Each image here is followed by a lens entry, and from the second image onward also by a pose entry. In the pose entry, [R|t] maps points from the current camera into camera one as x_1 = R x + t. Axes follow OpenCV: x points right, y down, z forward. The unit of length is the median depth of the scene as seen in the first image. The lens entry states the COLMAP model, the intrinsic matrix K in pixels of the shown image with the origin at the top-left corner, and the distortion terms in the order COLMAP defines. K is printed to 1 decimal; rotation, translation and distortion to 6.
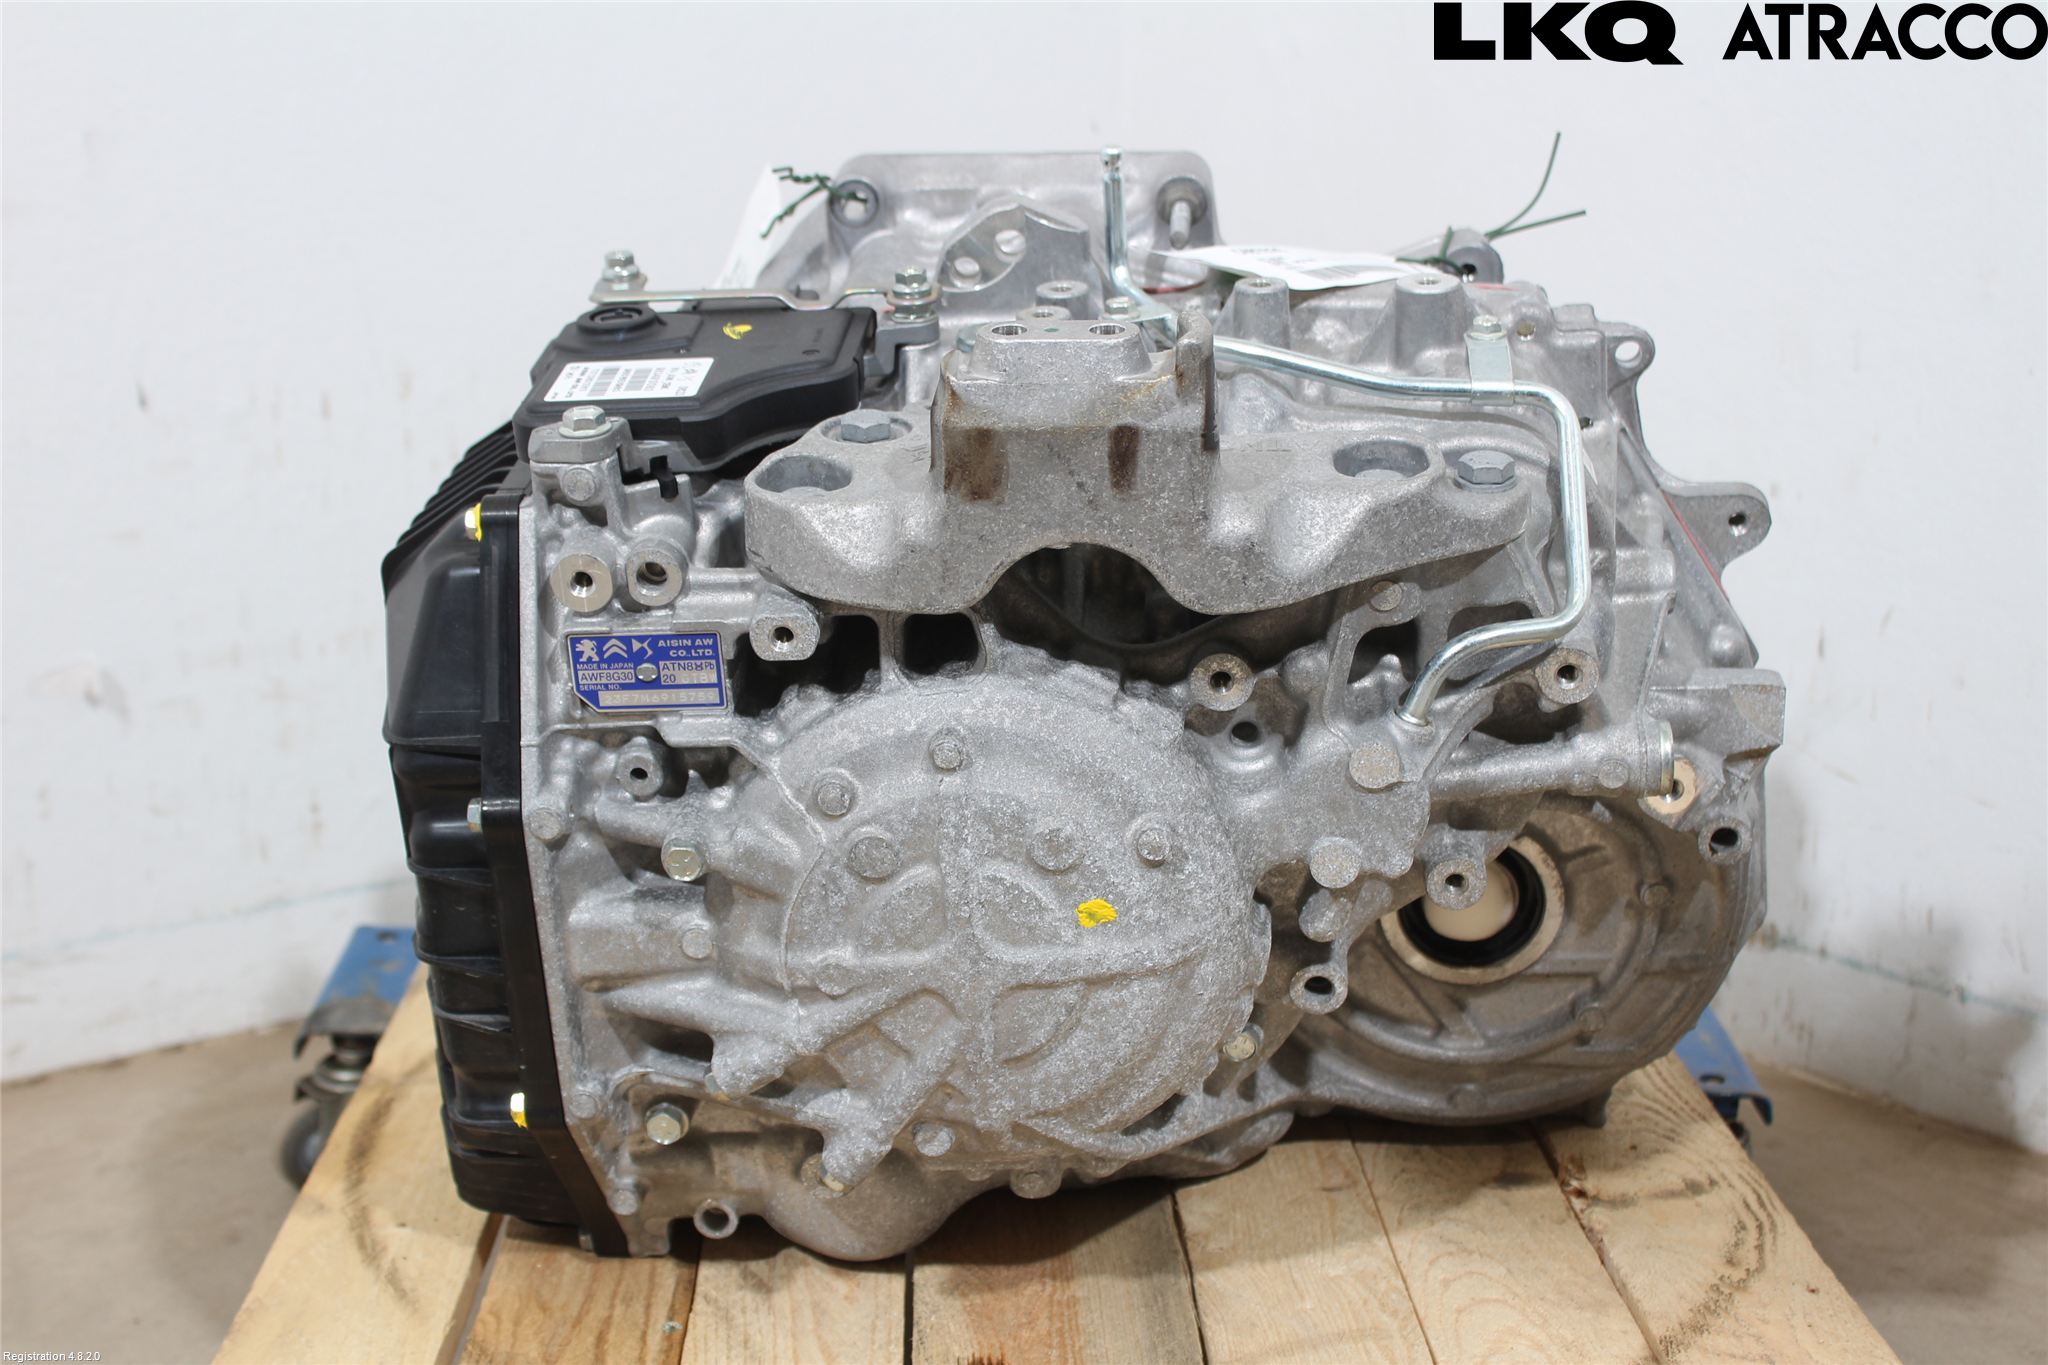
lens RADIAL K [[2871.9, 0, 1016.8], [0, 2871.9, 675.8], [0, 0, 1]] dist [-0.032600, 0.000000]
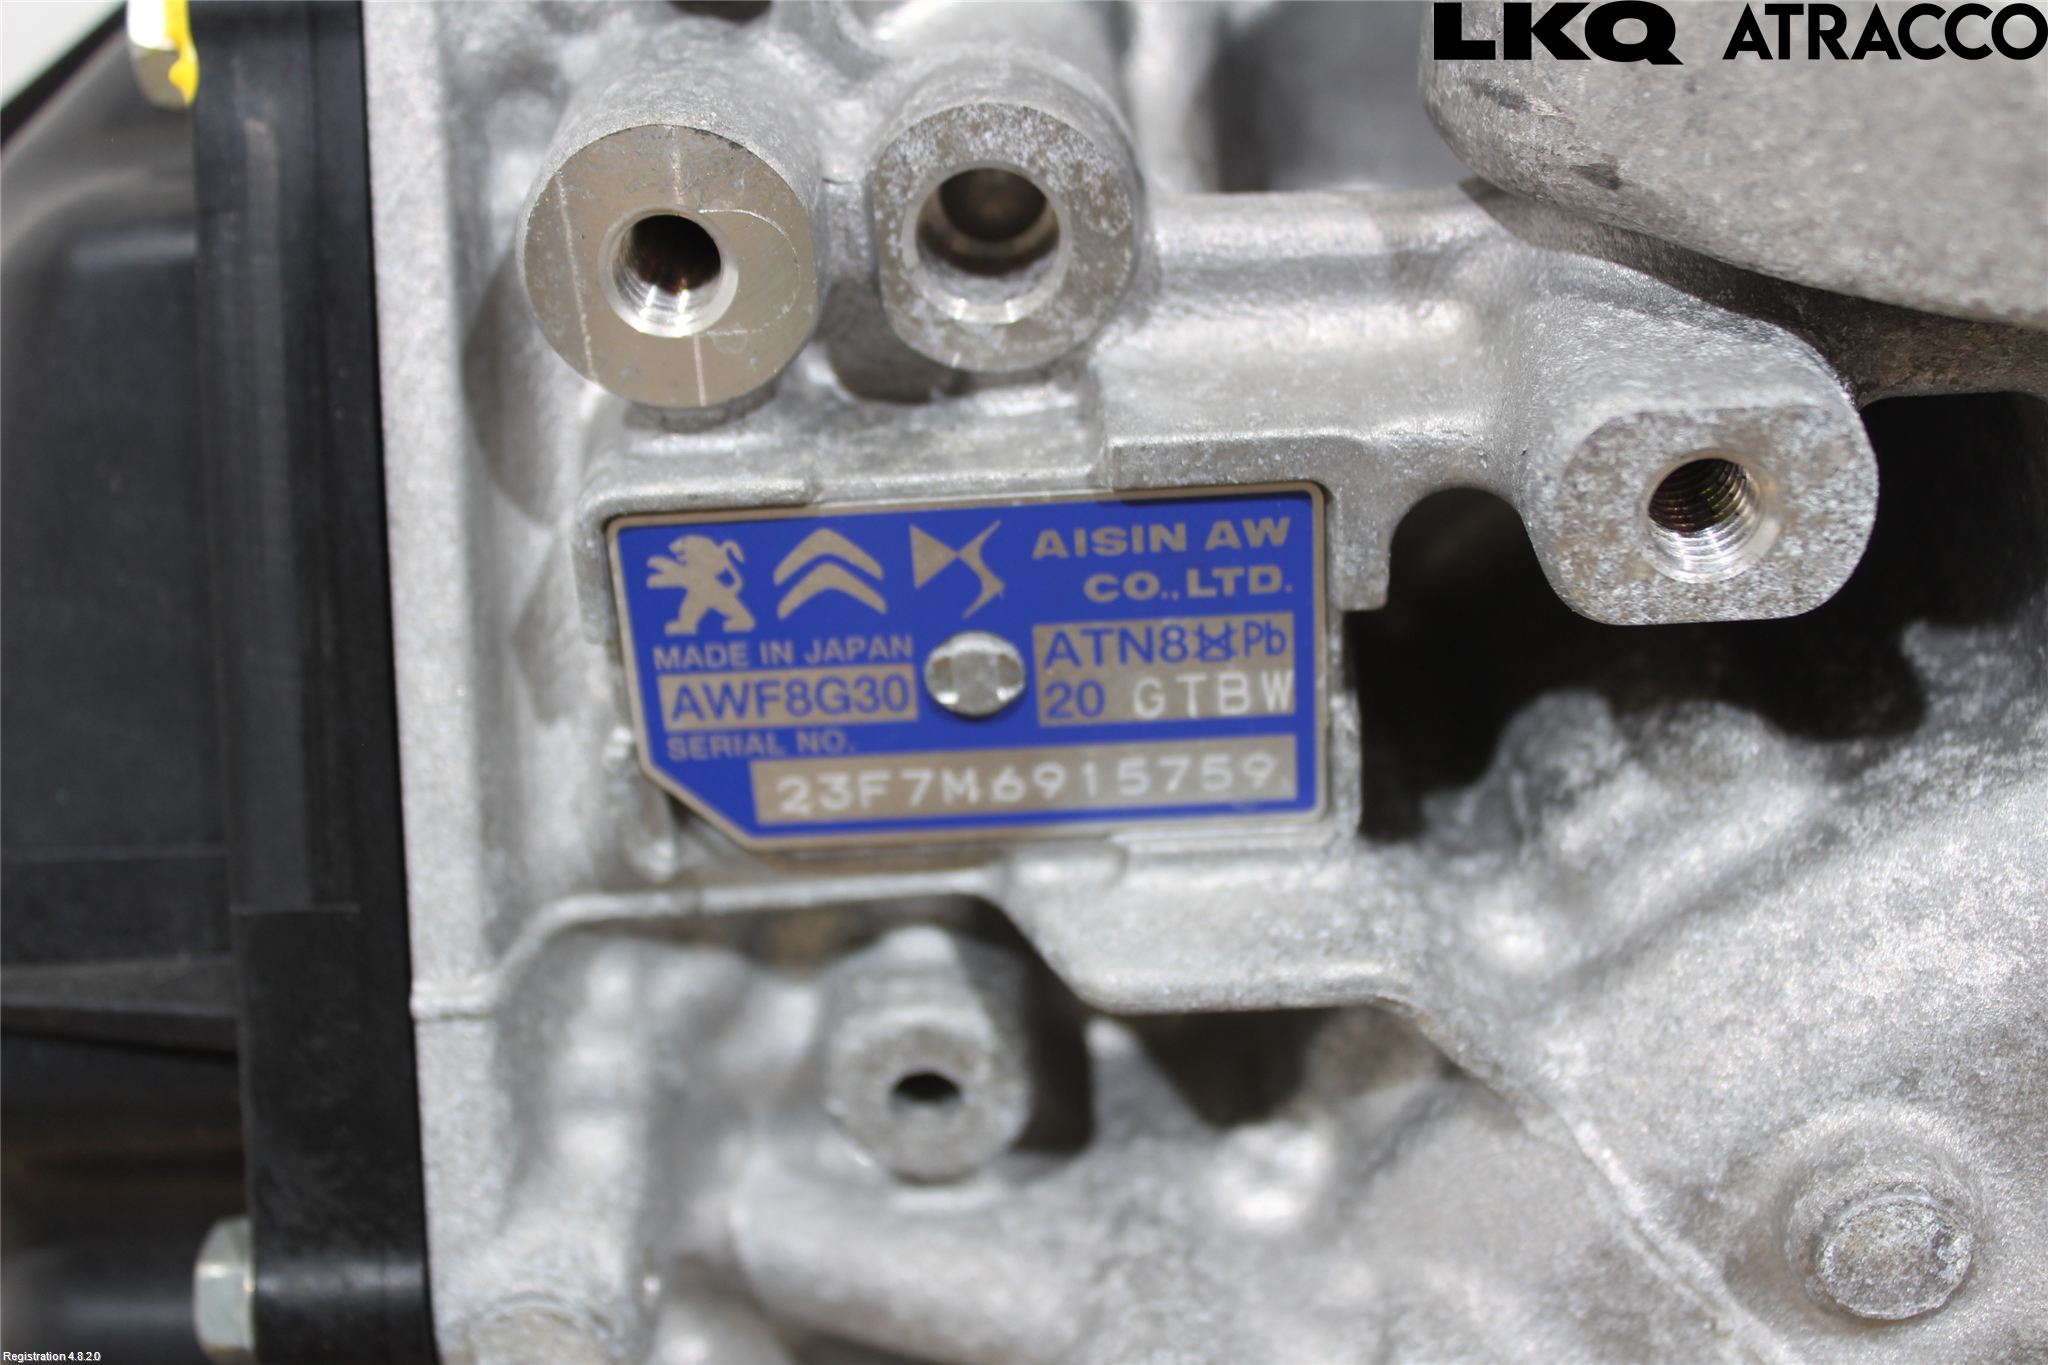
lens RADIAL K [[2871.9, 0, 1035.7], [0, 2871.9, 685.6], [0, 0, 1]] dist [-0.032600, 0.000000]
pose [[0.999102, -0.028951, 0.030928, -0.130615], [0.026380, 0.996404, 0.080519, -0.017987], [-0.033148, -0.079631, 0.996273, 0.778095]]
